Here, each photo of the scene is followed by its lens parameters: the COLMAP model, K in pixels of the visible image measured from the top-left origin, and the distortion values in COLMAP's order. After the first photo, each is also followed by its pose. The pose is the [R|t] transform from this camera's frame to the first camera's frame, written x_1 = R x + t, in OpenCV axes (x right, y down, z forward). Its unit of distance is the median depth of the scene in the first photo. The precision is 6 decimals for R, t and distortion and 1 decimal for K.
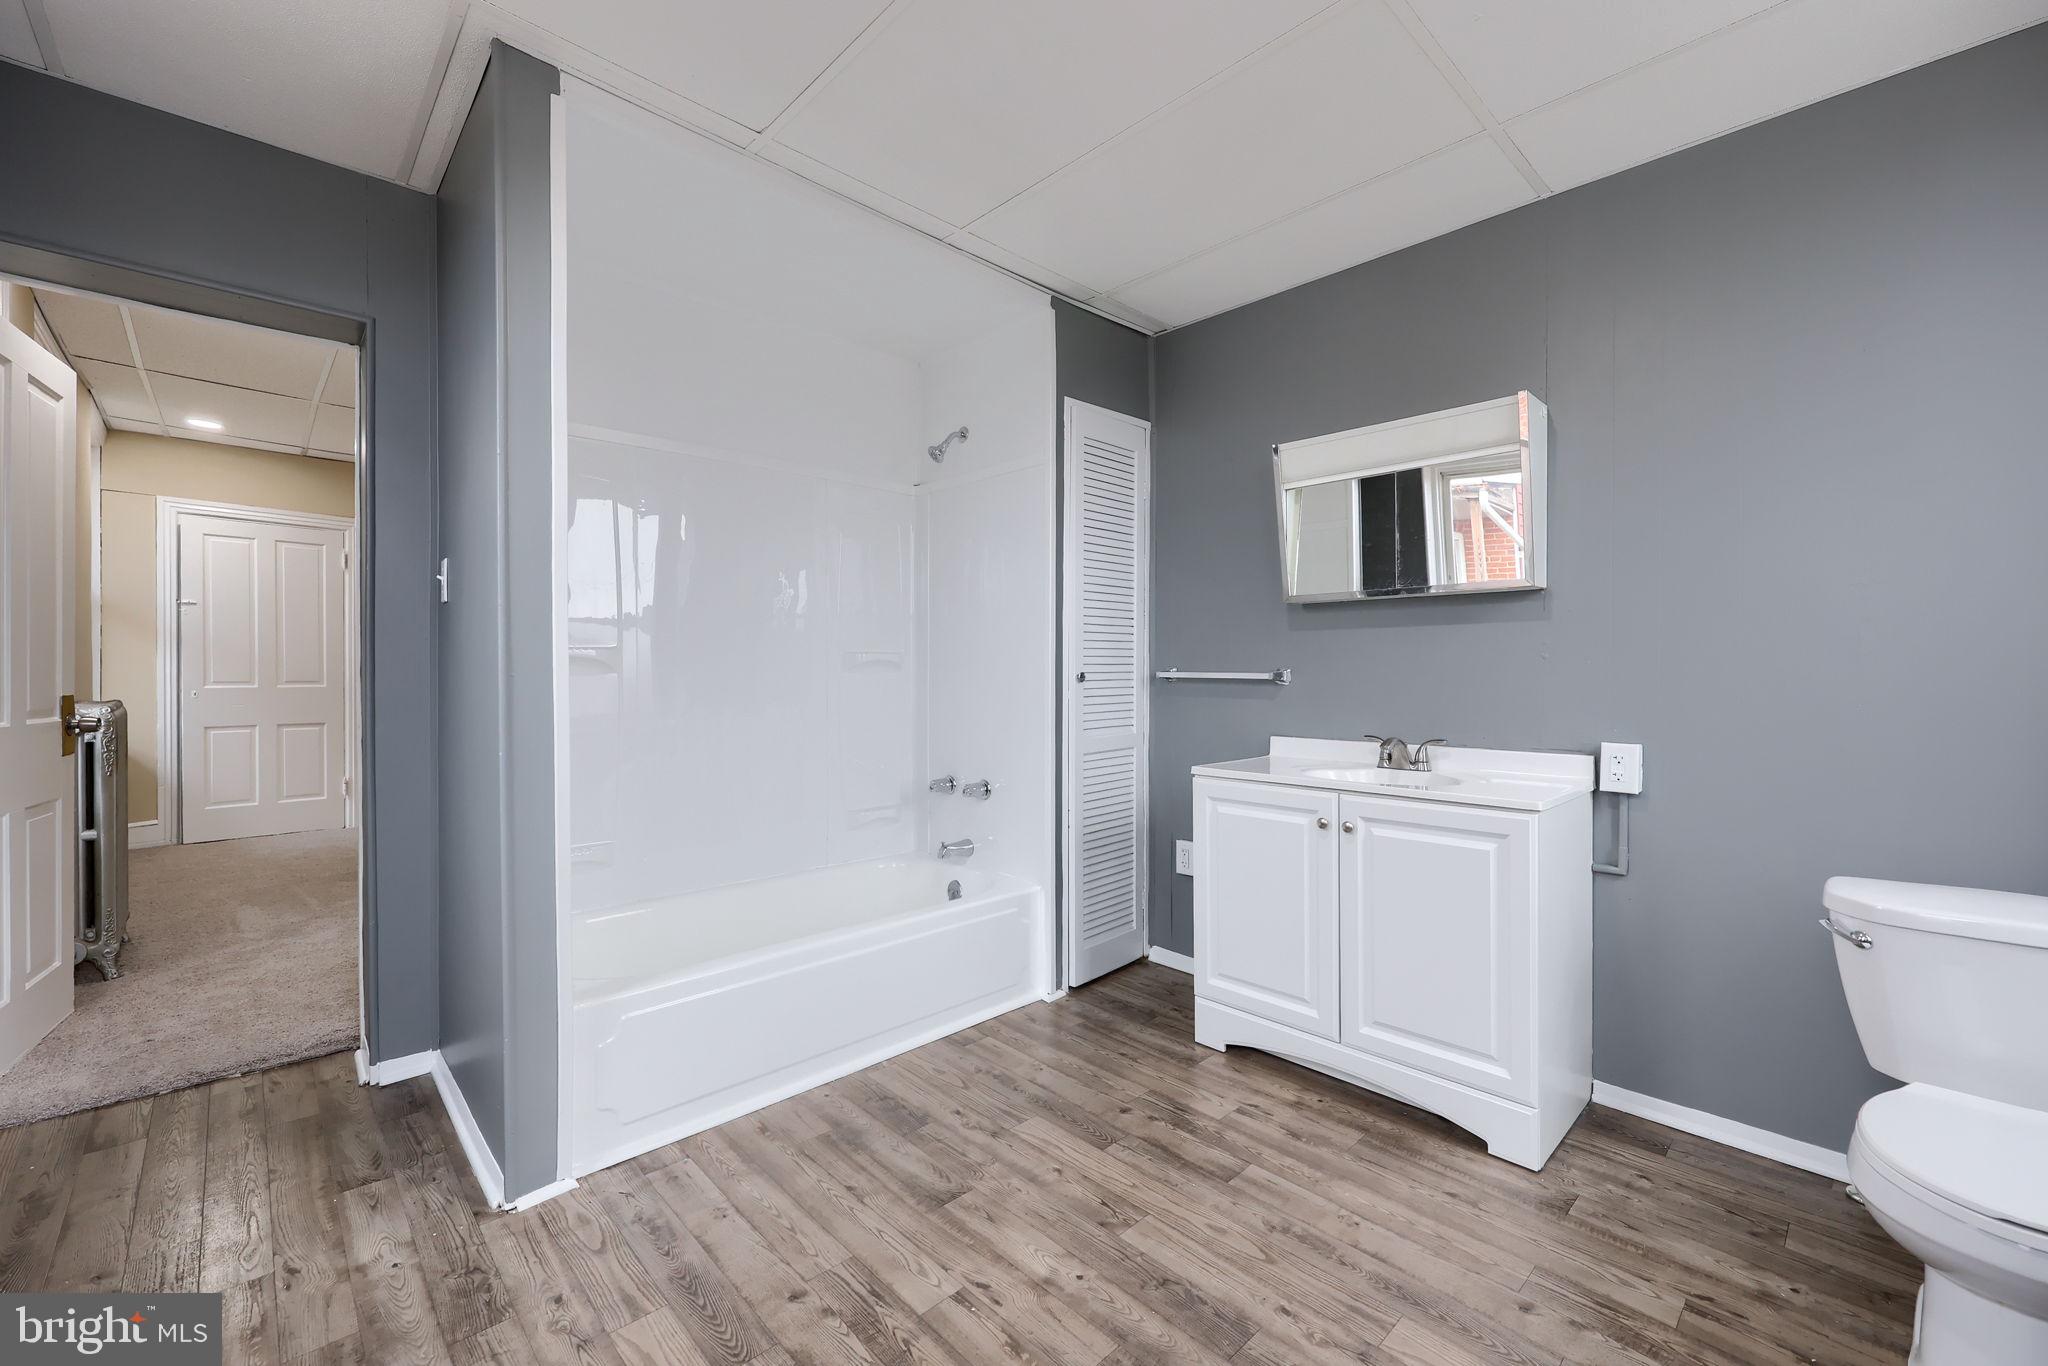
lens RADIAL K [[825.8, 0, 1030.0], [0, 825.8, 657.2], [0, 0, 1]] dist [0.013602, -0.000208]
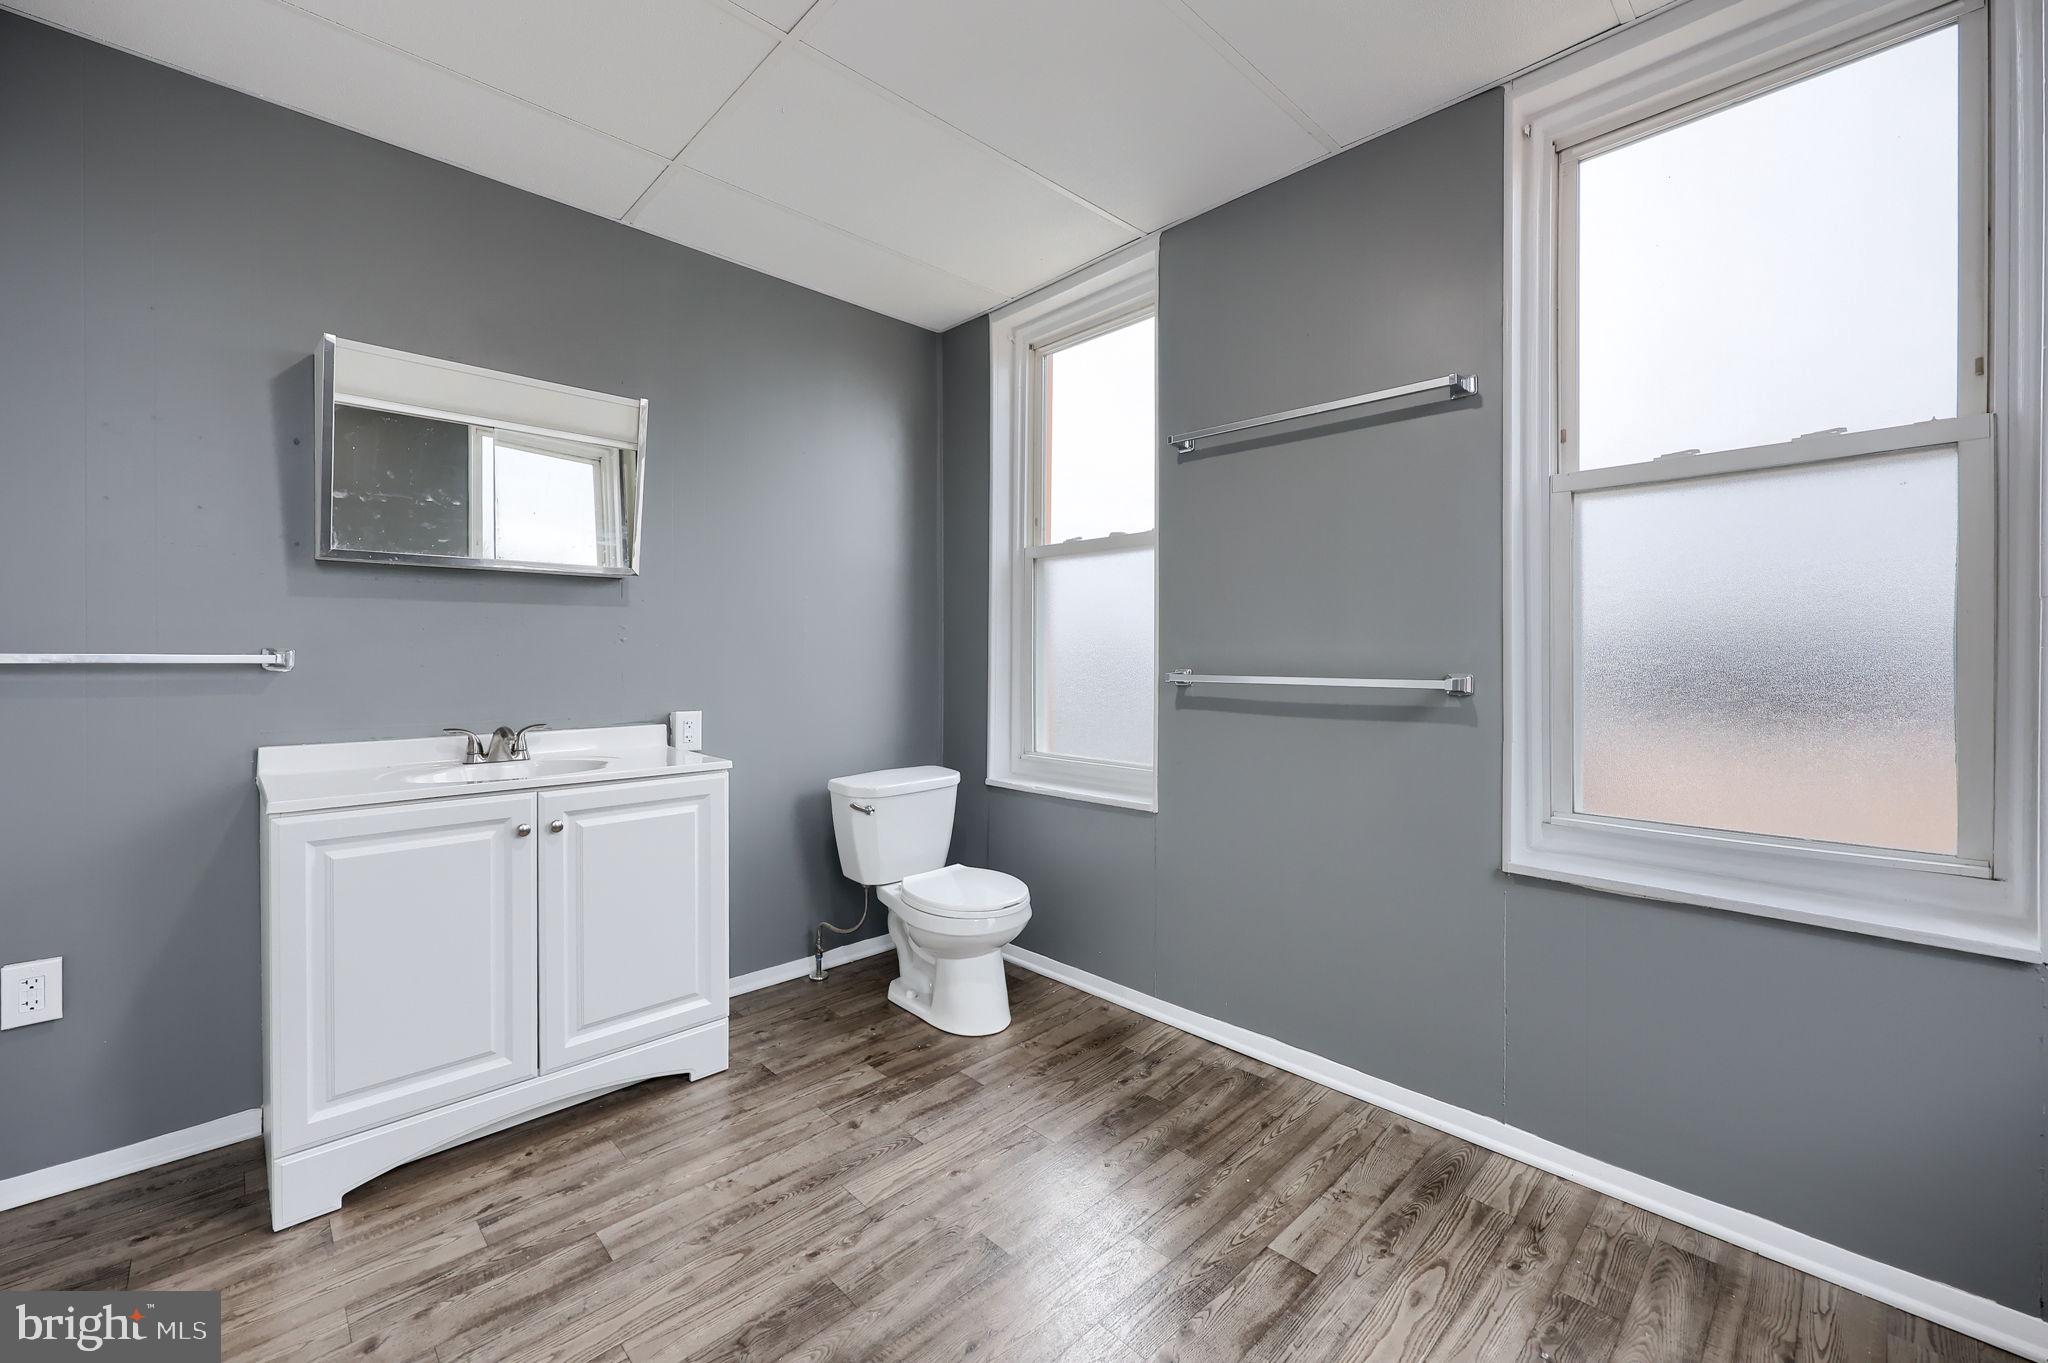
lens RADIAL K [[828.8, 0, 1024.0], [0, 828.8, 681.5], [0, 0, 1]] dist [-0.030620, 0.011399]
pose [[-0.006067, -0.026009, 0.999643, -0.548638], [-0.018879, 0.999487, 0.025890, 0.021887], [-0.999803, -0.018715, -0.006555, 0.582903]]
